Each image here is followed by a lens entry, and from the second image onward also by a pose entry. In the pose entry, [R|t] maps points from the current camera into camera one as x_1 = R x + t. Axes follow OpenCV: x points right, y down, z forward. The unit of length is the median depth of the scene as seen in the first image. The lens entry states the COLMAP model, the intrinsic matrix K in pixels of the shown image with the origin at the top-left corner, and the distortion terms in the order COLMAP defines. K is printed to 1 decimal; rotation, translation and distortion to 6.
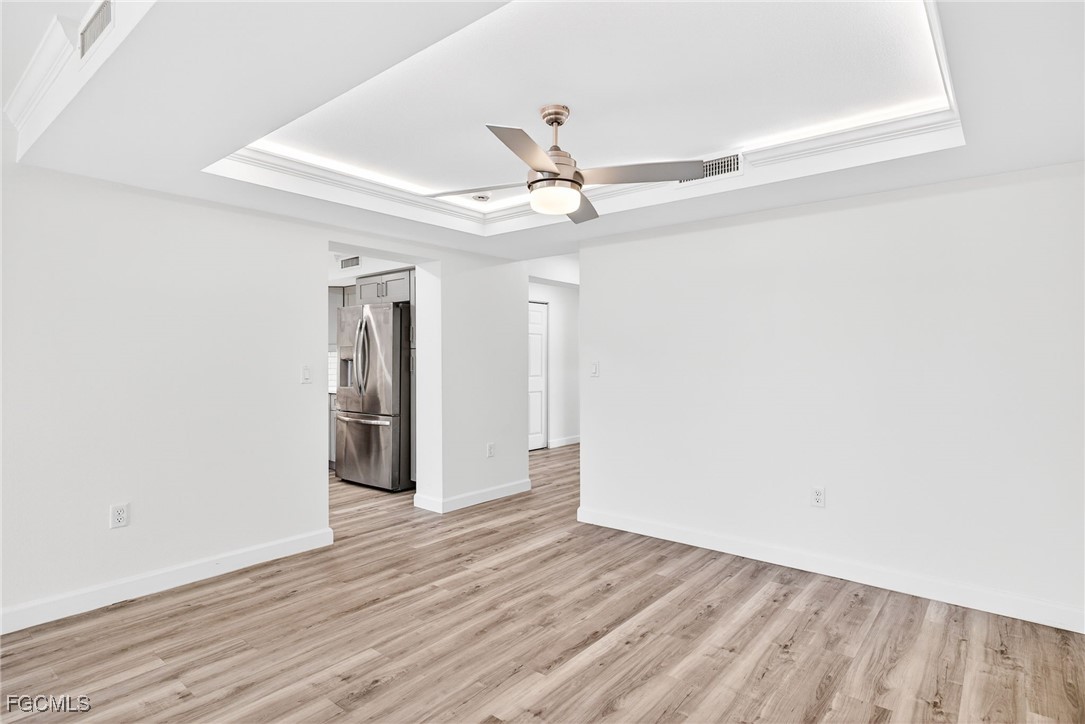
lens RADIAL K [[564.4, 0, 542.5], [0, 564.4, 362.0], [0, 0, 1]] dist [0.002580, 0.000149]
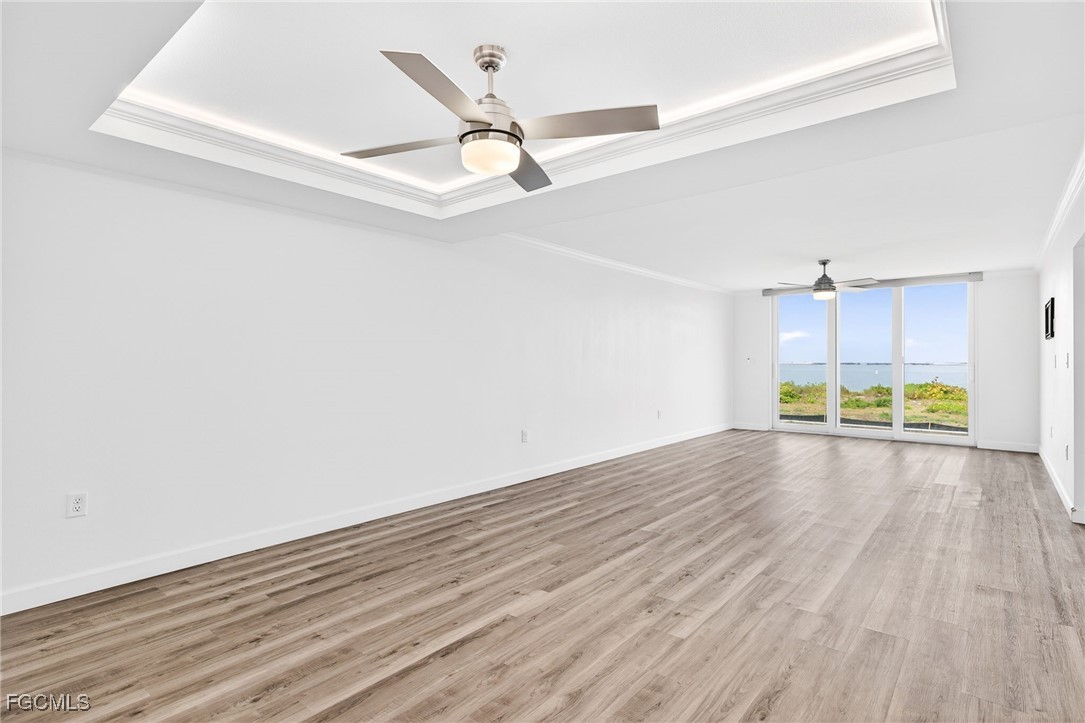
lens RADIAL K [[546.3, 0, 546.8], [0, 546.3, 359.8], [0, 0, 1]] dist [0.007654, -0.000354]
pose [[-0.999942, 0.002014, -0.010599, -0.052144], [0.001997, 0.999997, 0.001644, 0.022229], [0.010602, 0.001622, -0.999942, 1.748029]]
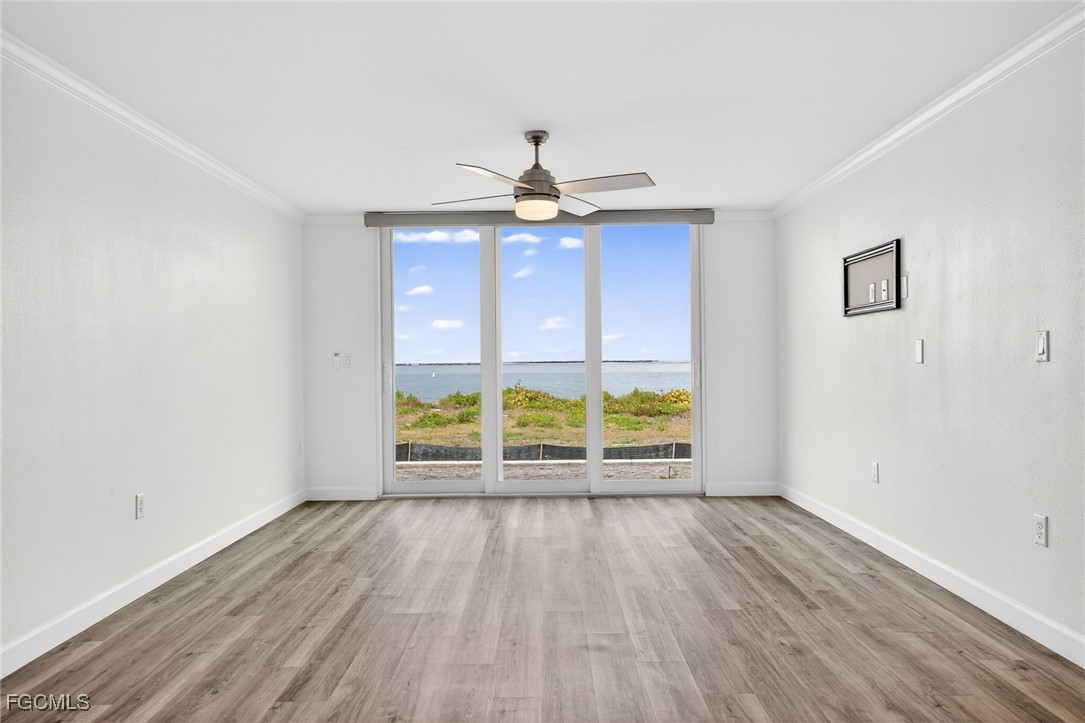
lens RADIAL K [[804.2, 0, 547.2], [0, 804.2, 359.4], [0, 0, 1]] dist [0.003062, 0.001027]
pose [[-0.766972, 0.009445, -0.641611, -0.282127], [0.009112, 0.999951, 0.003827, 0.038301], [0.641615, -0.002912, -0.767021, 0.594649]]
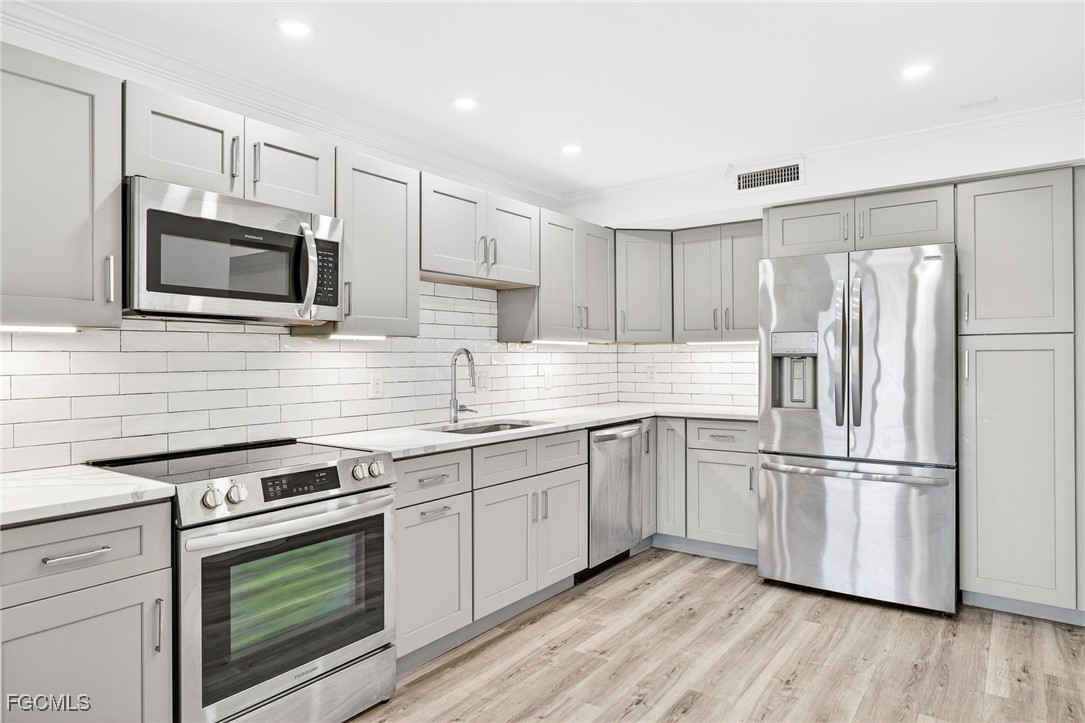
lens RADIAL K [[658.2, 0, 542.5], [0, 658.2, 361.5], [0, 0, 1]] dist [0.002545, 0.001058]
pose [[0.997721, -0.001348, 0.067455, -1.309935], [0.001353, 0.999999, -0.000022, -0.001584], [-0.067455, 0.000113, 0.997722, 0.846186]]
